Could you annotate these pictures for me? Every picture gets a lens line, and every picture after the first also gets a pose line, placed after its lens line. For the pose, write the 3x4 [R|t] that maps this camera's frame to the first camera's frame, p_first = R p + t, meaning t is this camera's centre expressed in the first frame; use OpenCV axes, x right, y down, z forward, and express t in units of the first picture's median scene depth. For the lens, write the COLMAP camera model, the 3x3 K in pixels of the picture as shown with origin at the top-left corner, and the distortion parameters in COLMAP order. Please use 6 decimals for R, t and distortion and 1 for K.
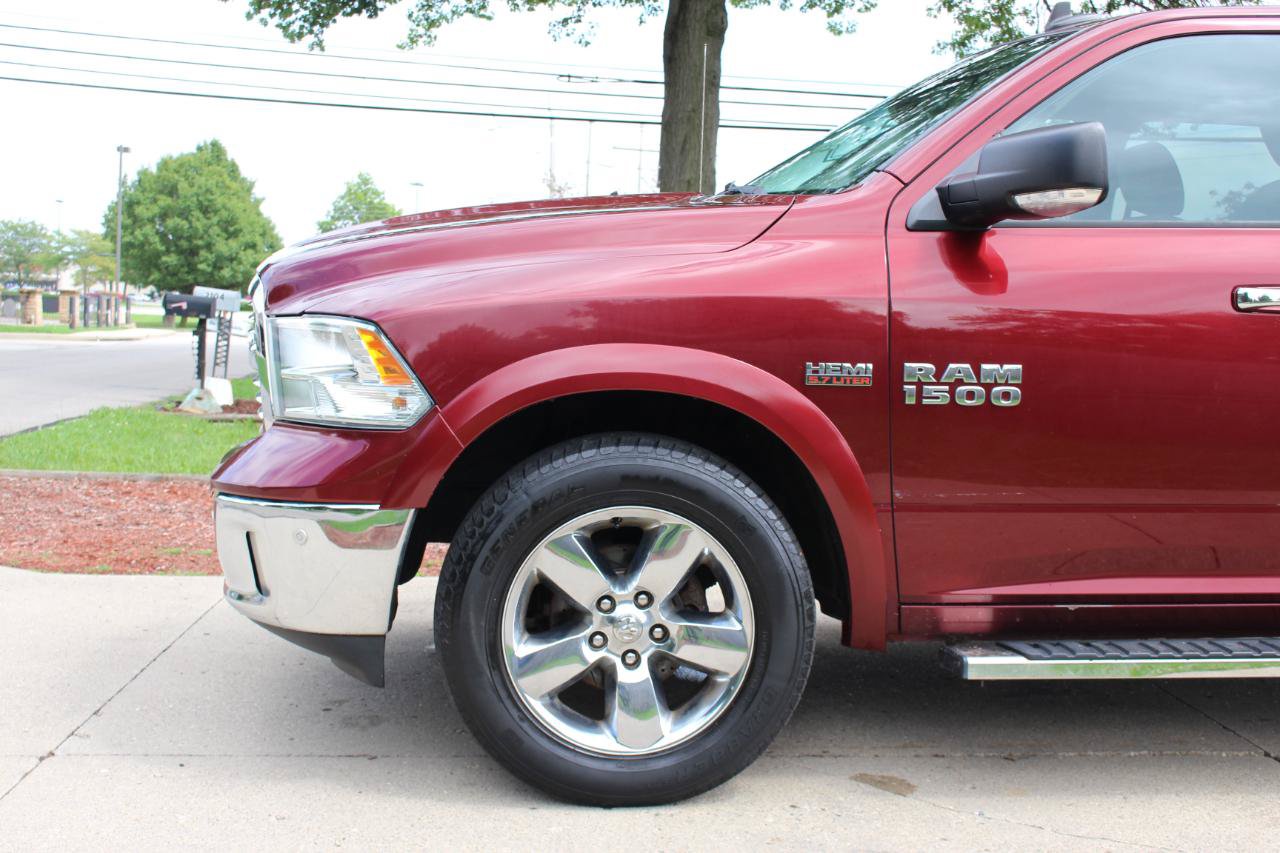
lens RADIAL K [[1489.6, 0, 566.8], [0, 1489.6, 465.9], [0, 0, 1]] dist [-0.089029, 0.017769]
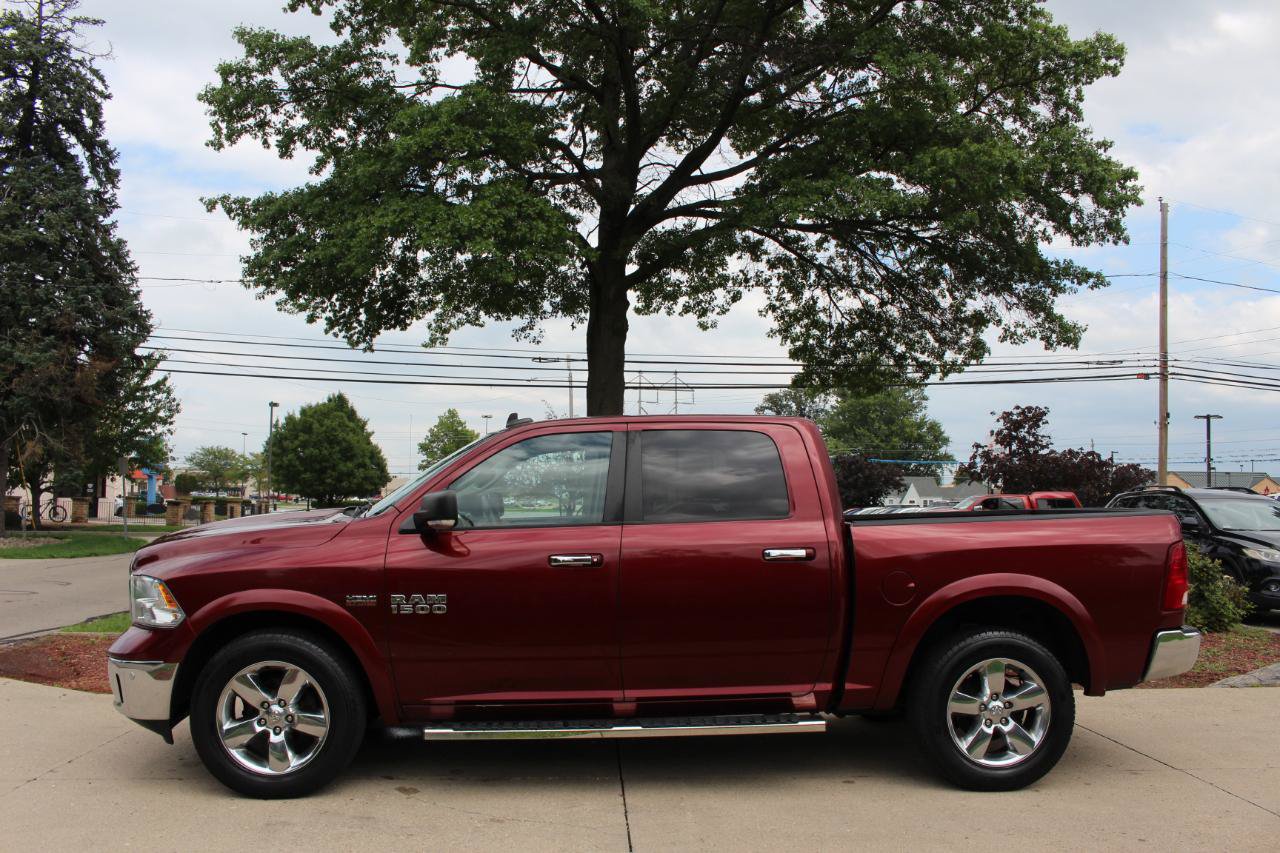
lens RADIAL K [[1117.3, 0, 653.6], [0, 1117.3, 433.4], [0, 0, 1]] dist [-0.179040, 0.163650]
pose [[0.999546, -0.029937, -0.003305, 0.134435], [0.029092, 0.988064, -0.151273, -0.009970], [0.007794, 0.151109, 0.988486, -0.142086]]
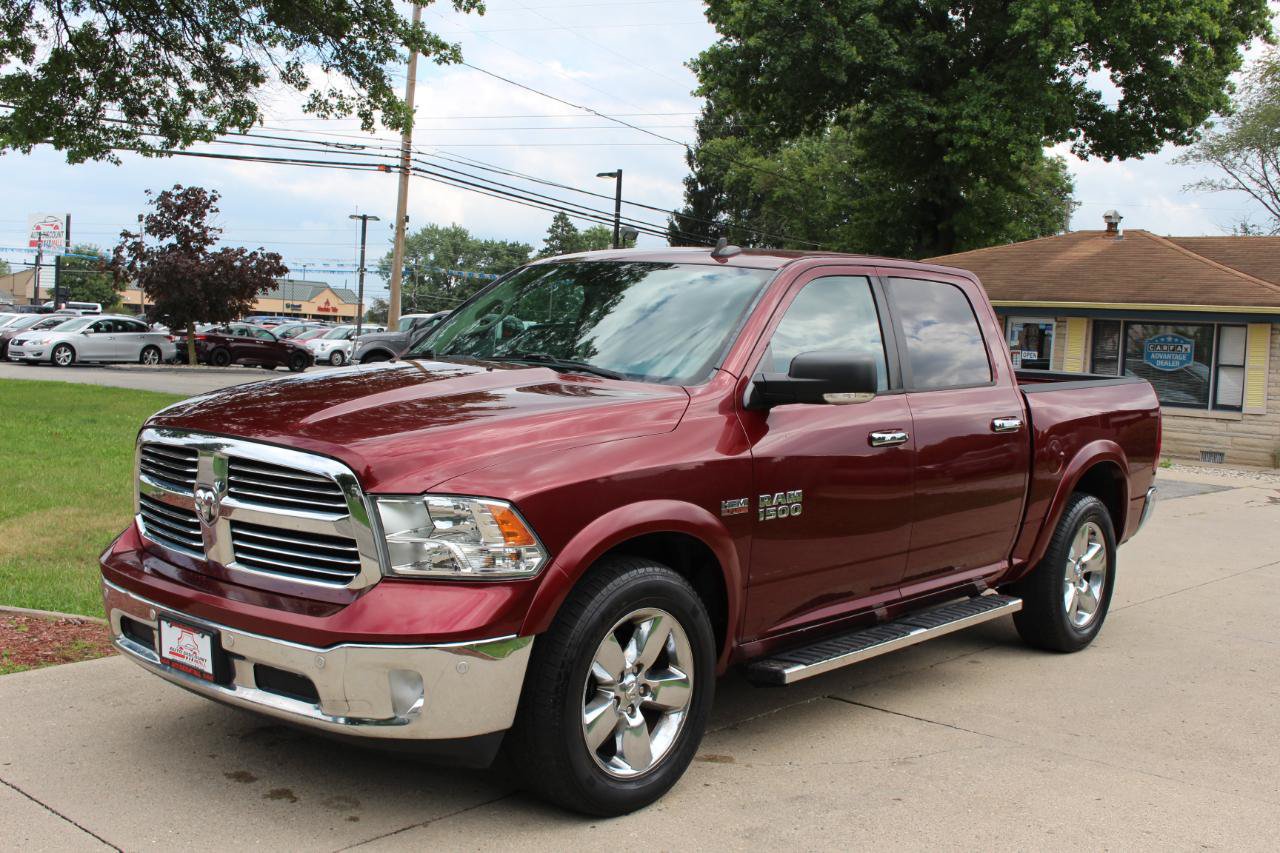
lens RADIAL K [[1489.6, 0, 566.8], [0, 1489.6, 465.9], [0, 0, 1]] dist [-0.089029, 0.017769]
pose [[0.679221, -0.073726, 0.730222, -0.230452], [0.044641, 0.997250, 0.059164, -0.043690], [-0.732575, -0.007588, 0.680644, 0.012229]]
